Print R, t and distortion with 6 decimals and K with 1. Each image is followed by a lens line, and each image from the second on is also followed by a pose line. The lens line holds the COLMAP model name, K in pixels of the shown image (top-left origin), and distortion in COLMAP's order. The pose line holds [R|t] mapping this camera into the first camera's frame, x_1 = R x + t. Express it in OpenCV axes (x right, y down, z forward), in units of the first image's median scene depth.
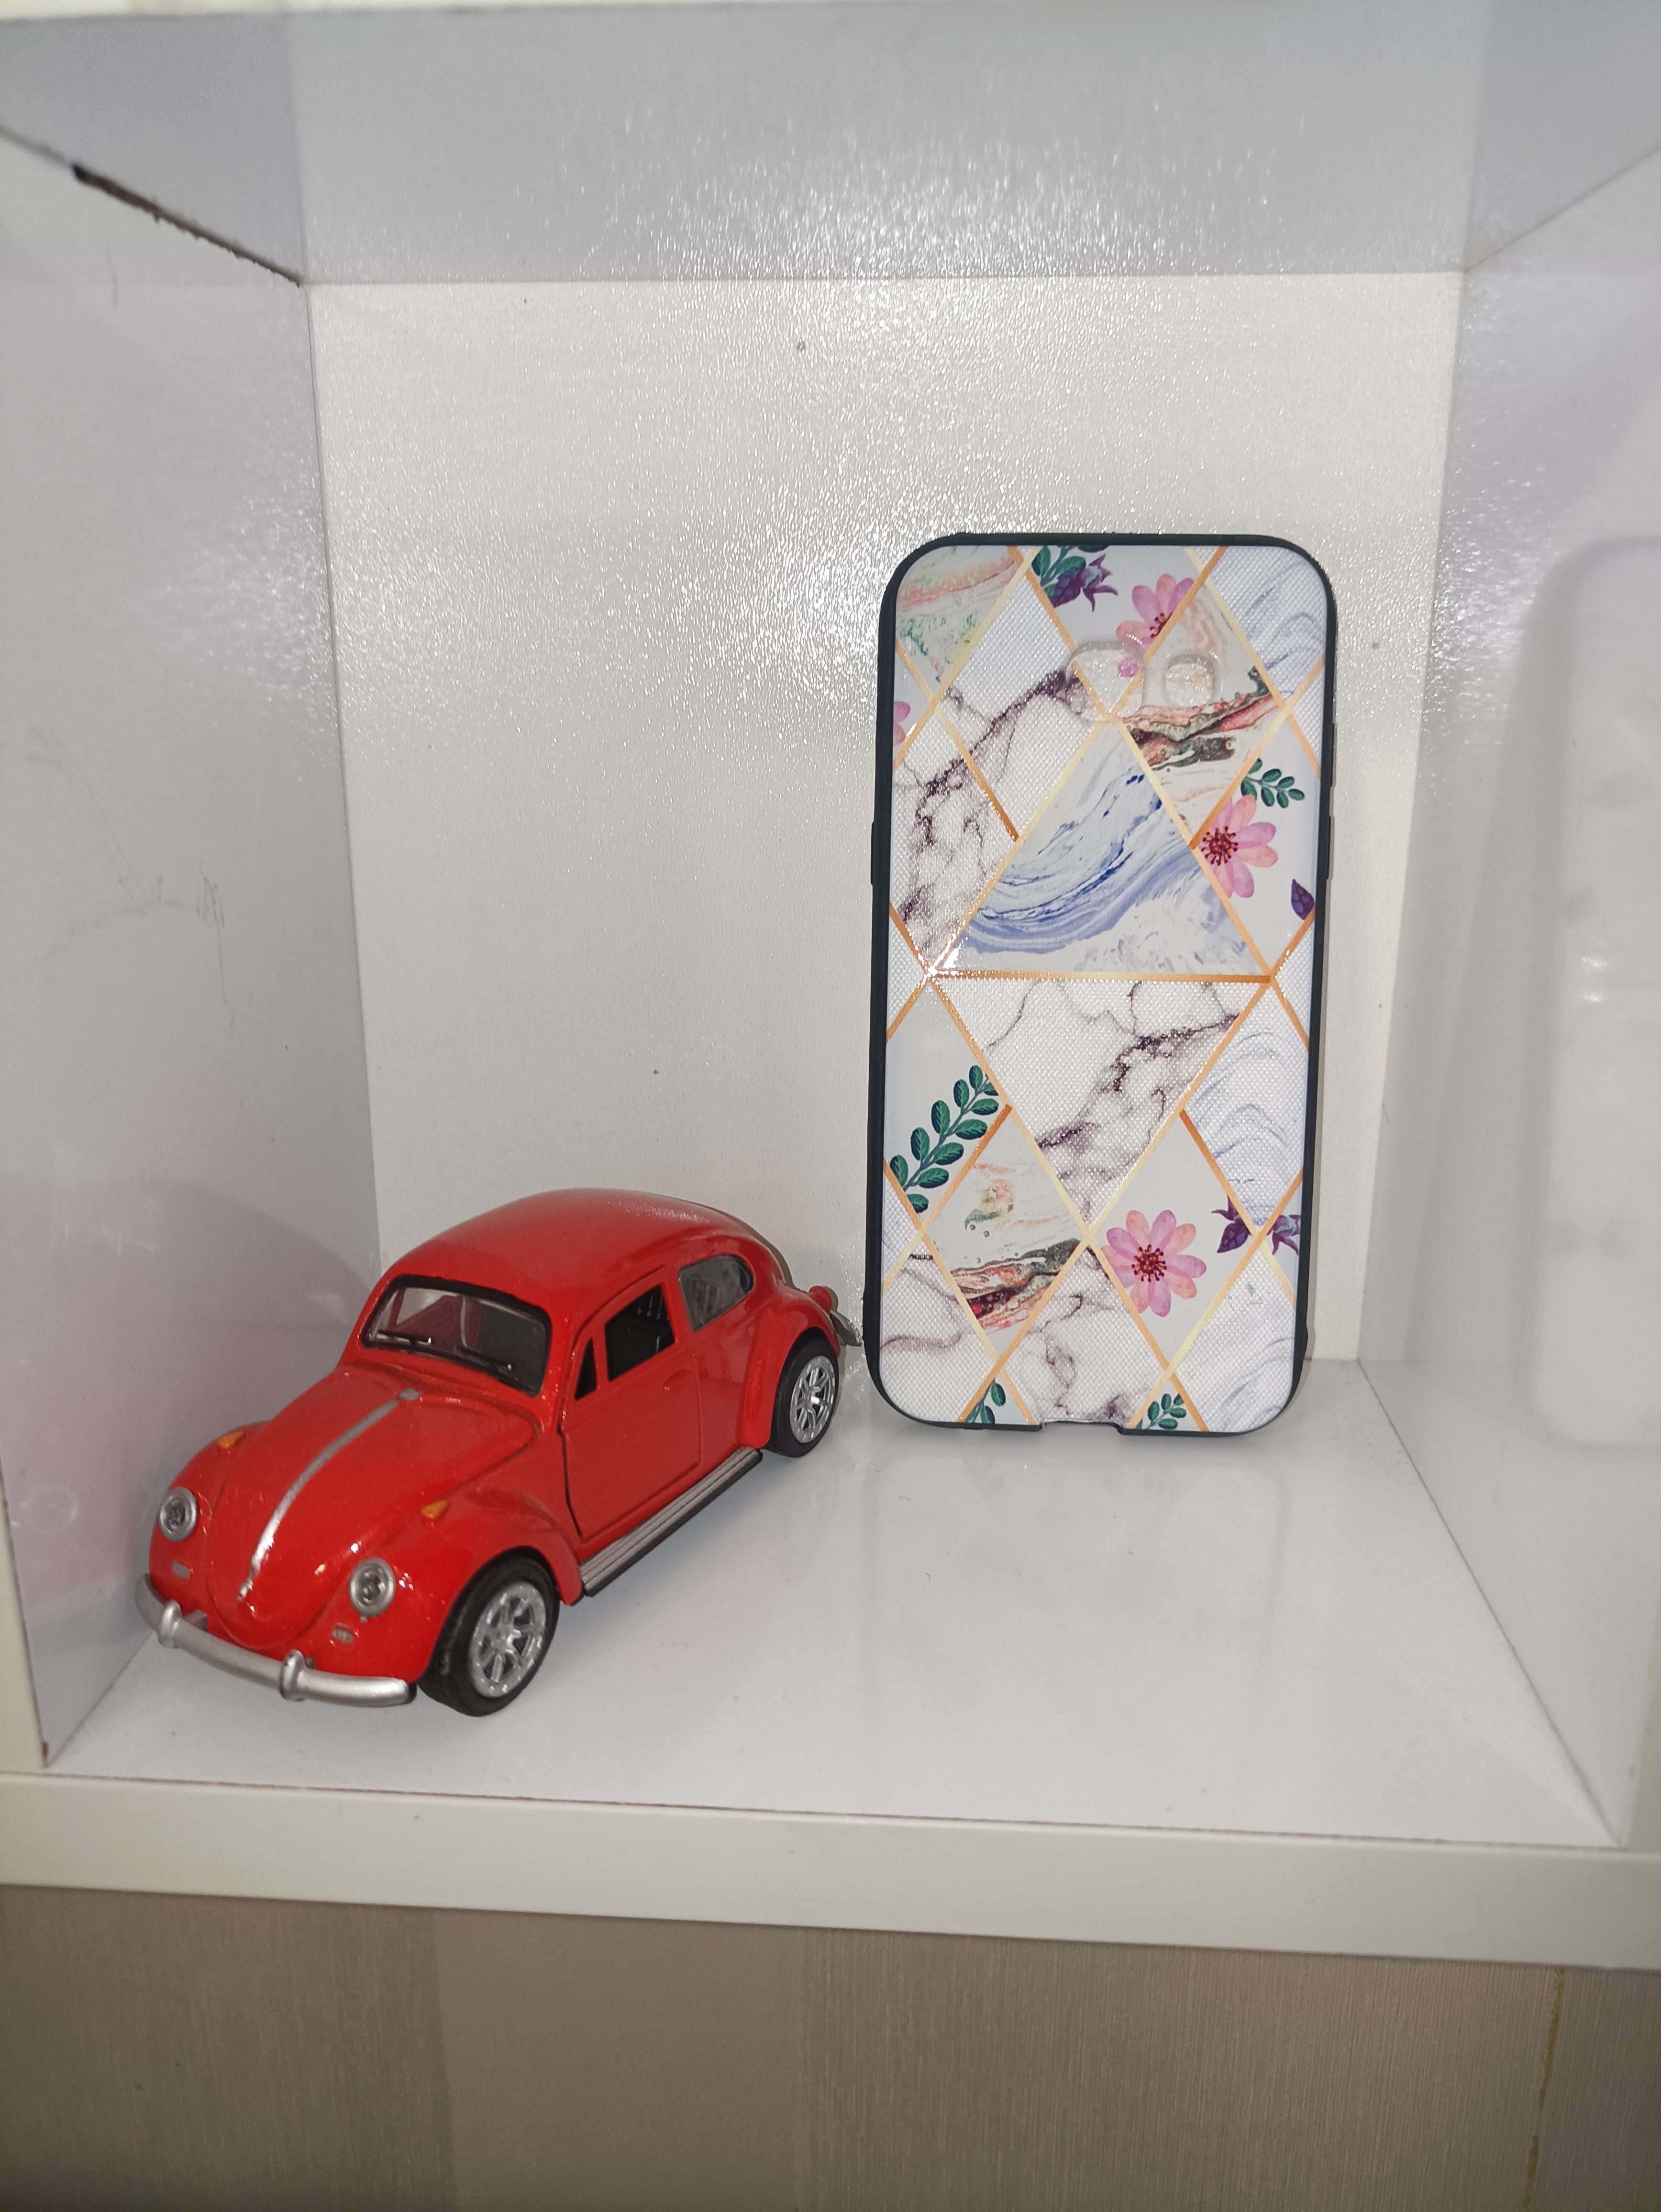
lens RADIAL K [[1714.6, 0, 830.0], [0, 1714.6, 1048.9], [0, 0, 1]] dist [-0.002972, -0.000379]
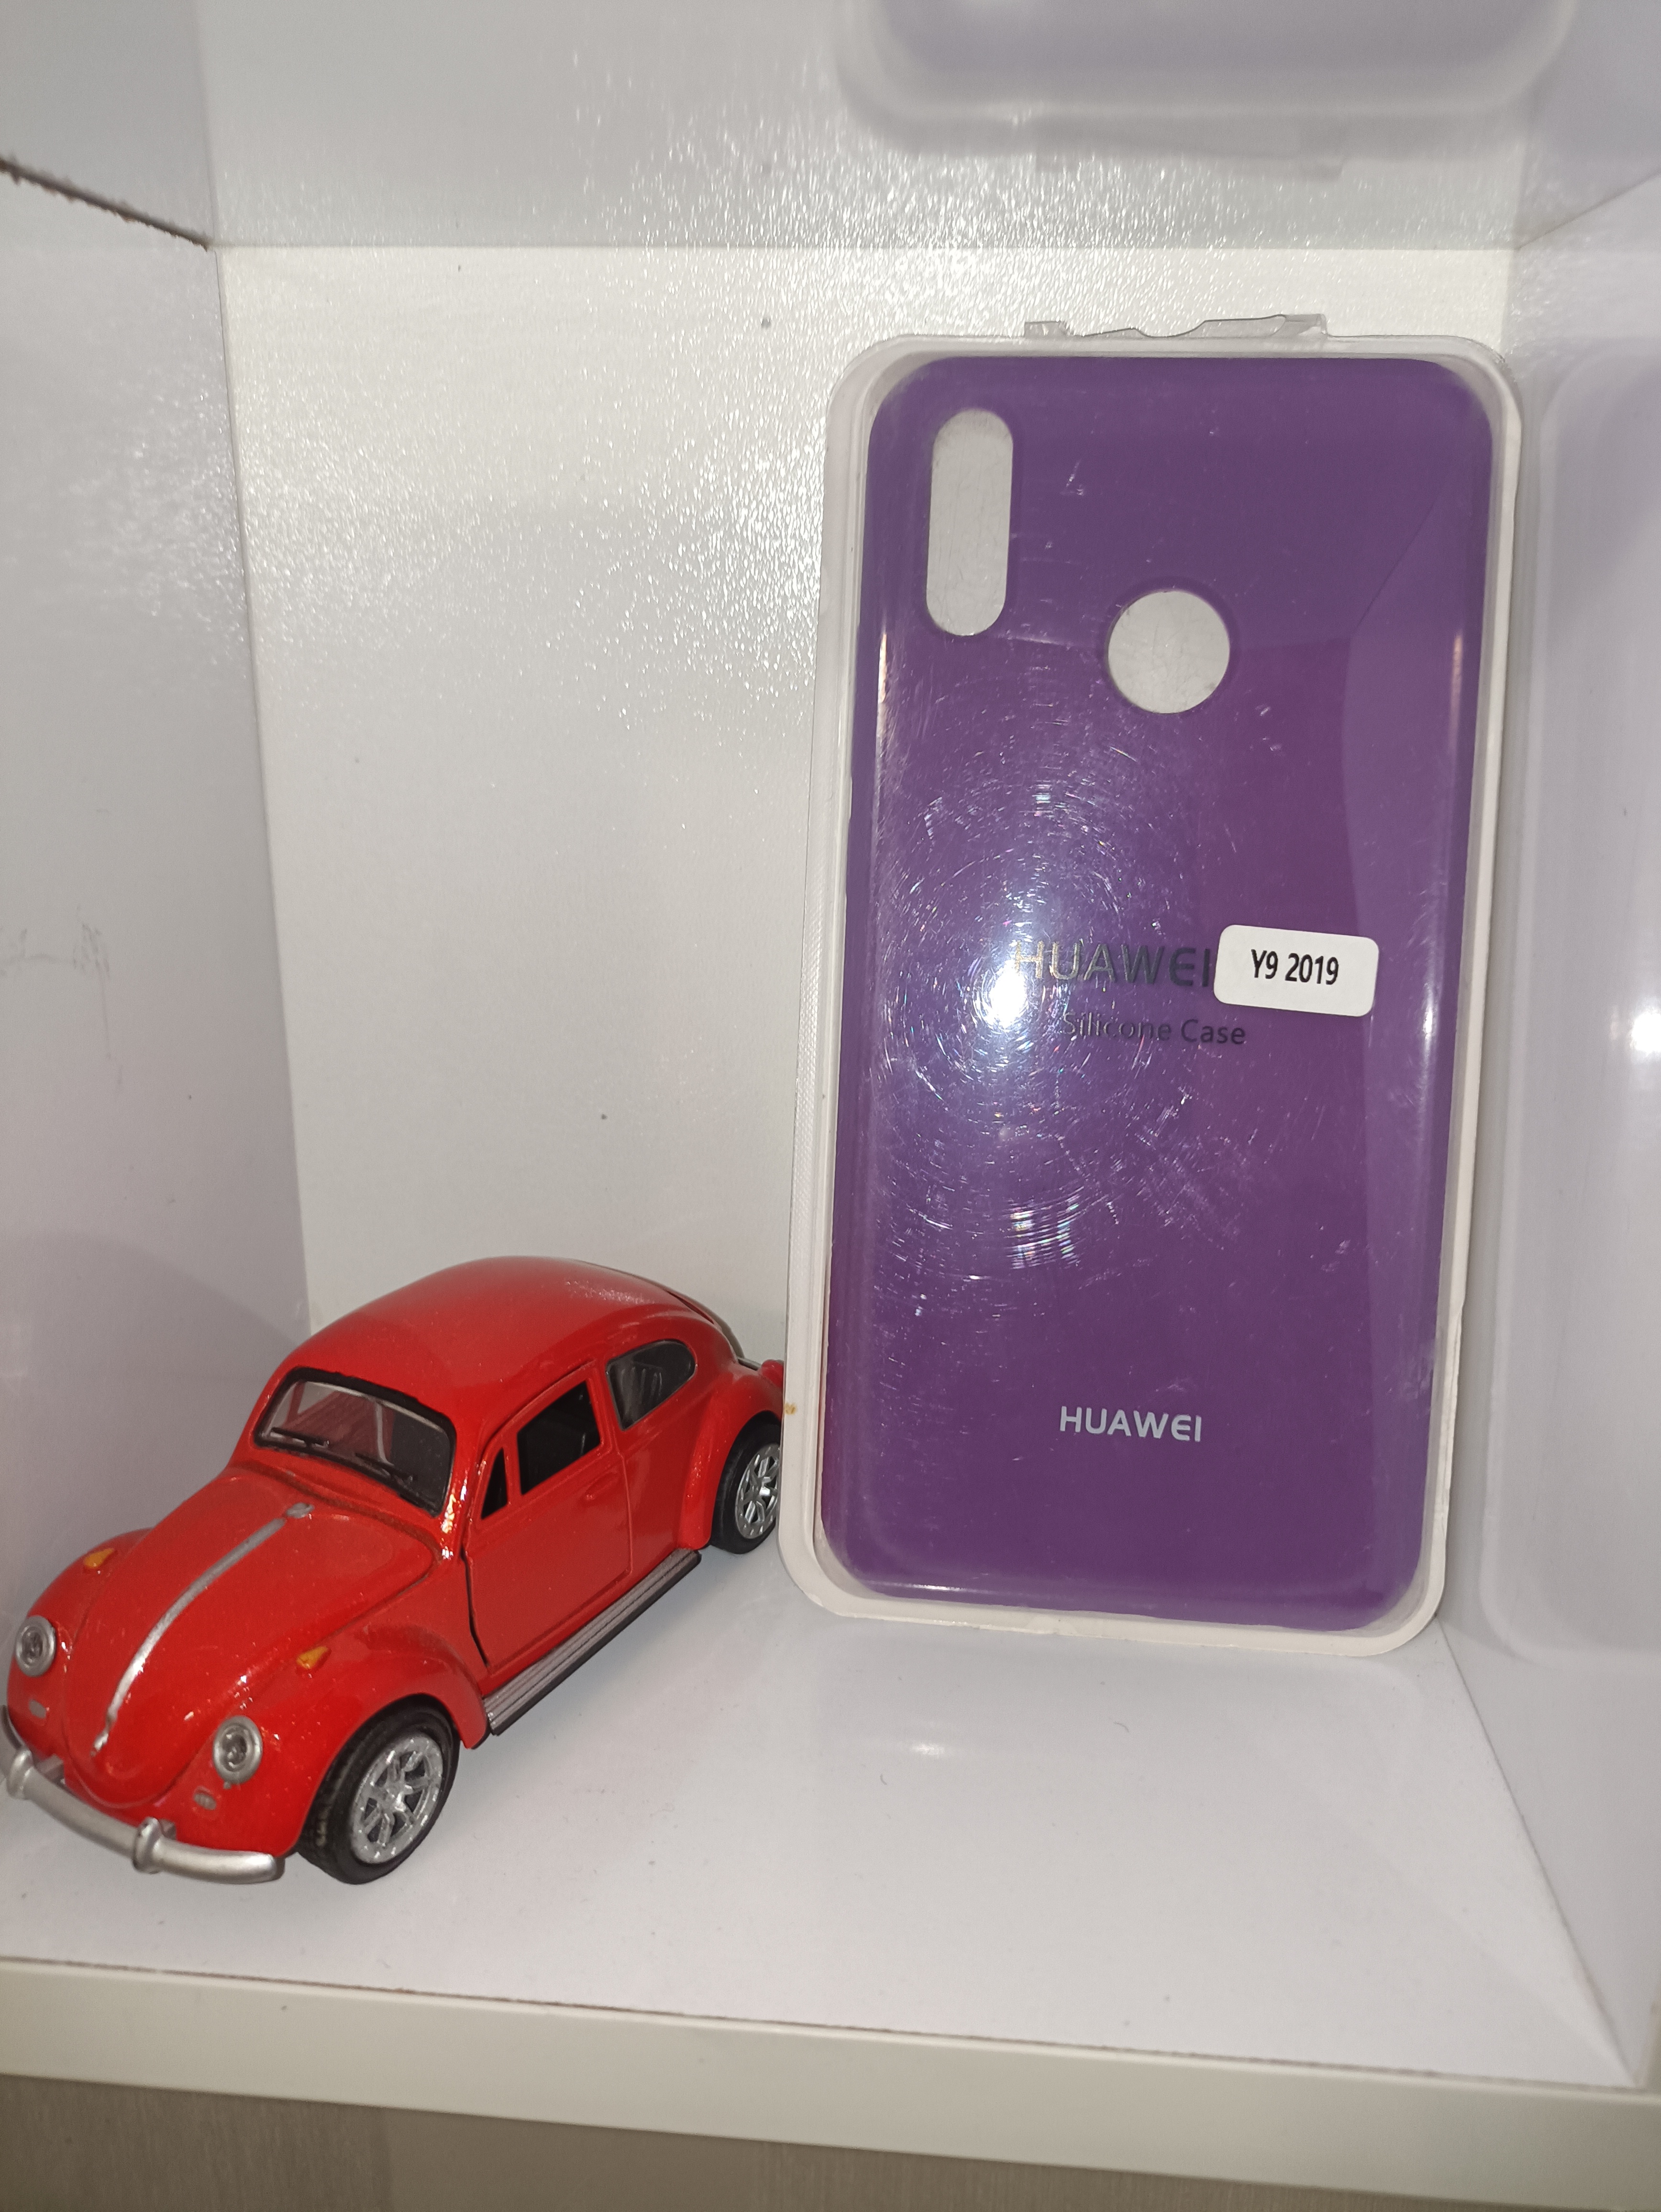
lens RADIAL K [[1729.3, 0, 832.1], [0, 1729.3, 1050.9], [0, 0, 1]] dist [-0.008706, 0.001739]
pose [[0.999790, 0.016405, -0.012240, 0.040283], [-0.015976, 0.999282, 0.034352, -0.072815], [0.012795, -0.034149, 0.999335, 0.103576]]
